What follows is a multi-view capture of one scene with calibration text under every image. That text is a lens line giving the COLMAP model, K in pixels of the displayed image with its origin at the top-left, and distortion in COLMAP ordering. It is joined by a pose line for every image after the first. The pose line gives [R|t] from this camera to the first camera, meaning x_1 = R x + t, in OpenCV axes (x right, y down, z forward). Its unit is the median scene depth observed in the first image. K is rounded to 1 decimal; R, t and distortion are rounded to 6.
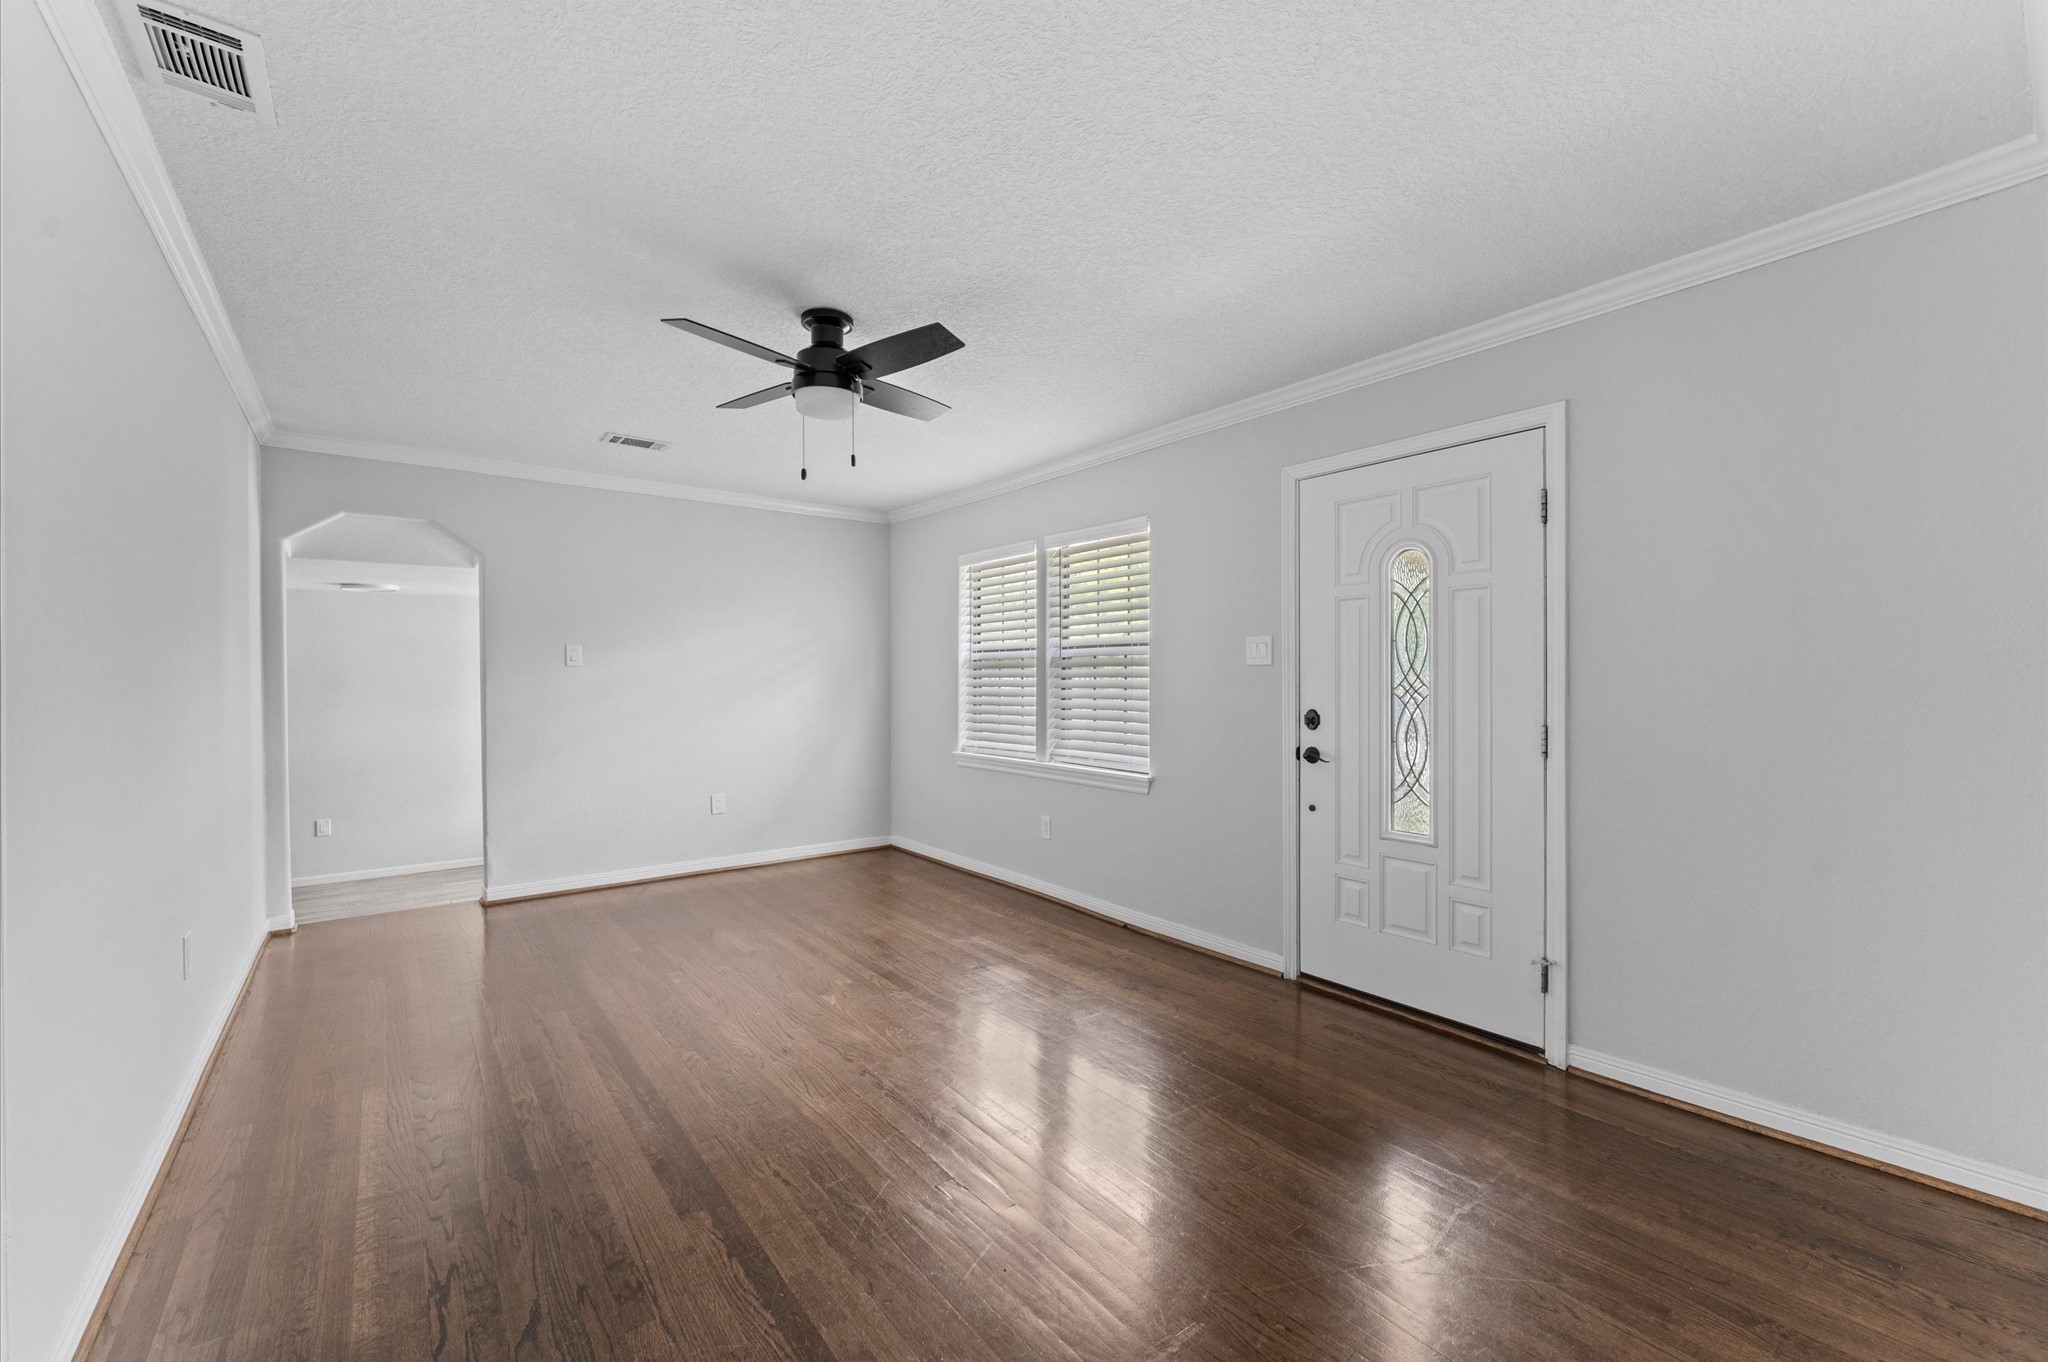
lens RADIAL K [[829.9, 0, 1021.5], [0, 829.9, 674.2], [0, 0, 1]] dist [0.000469, 0.000148]
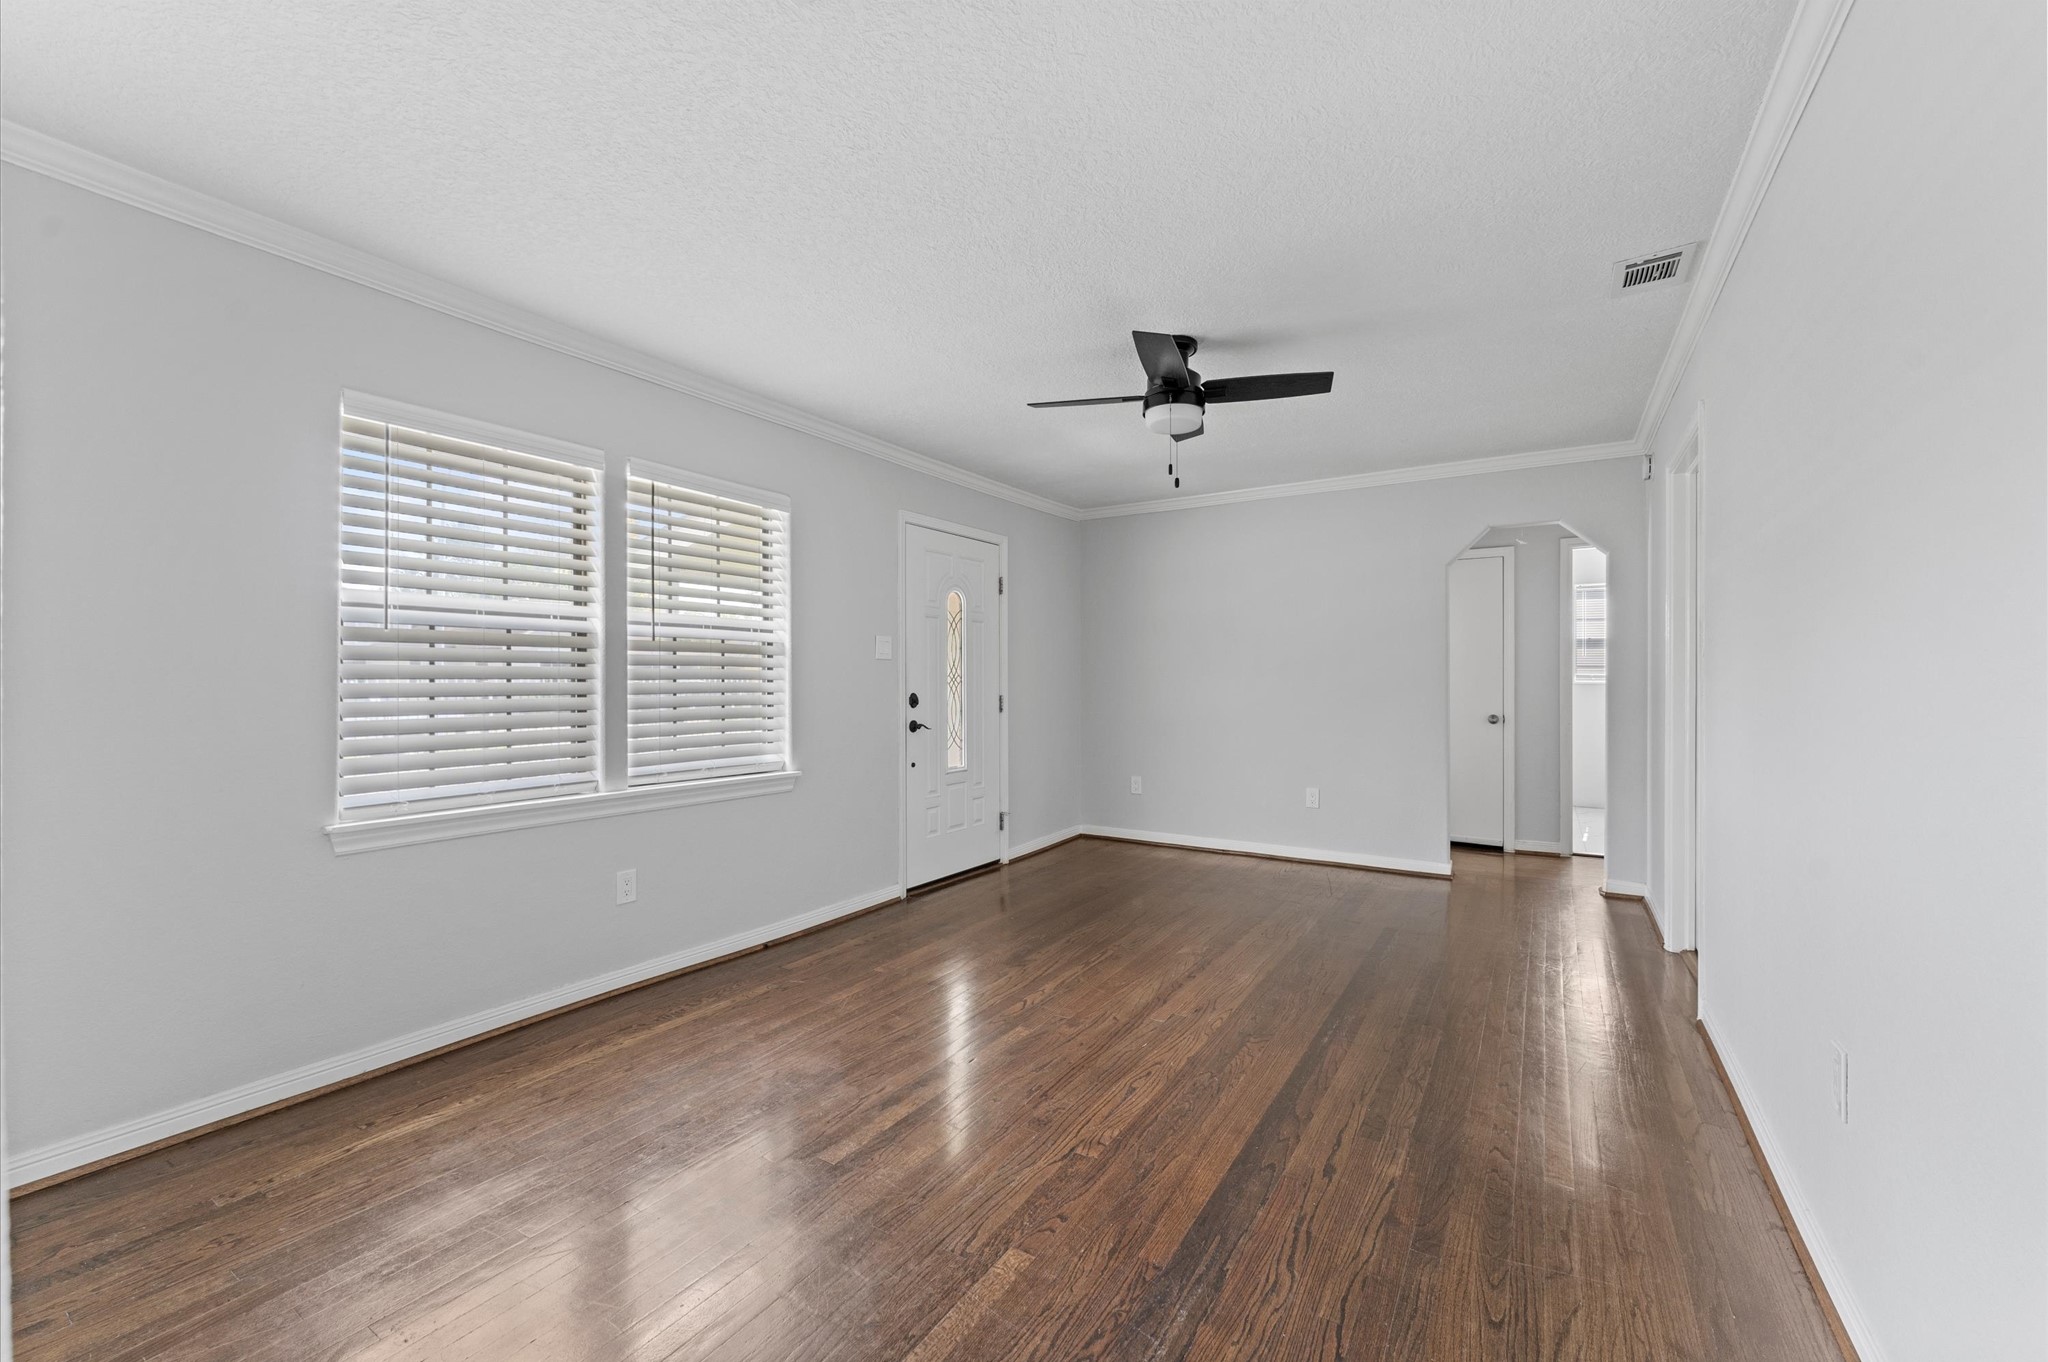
lens RADIAL K [[825.8, 0, 1021.2], [0, 825.8, 684.1], [0, 0, 1]] dist [-0.005441, 0.000179]
pose [[-0.339436, 0.001937, 0.940627, -1.029765], [0.000768, 0.999998, -0.001782, 0.031295], [-0.940629, 0.000118, -0.339437, 1.341080]]
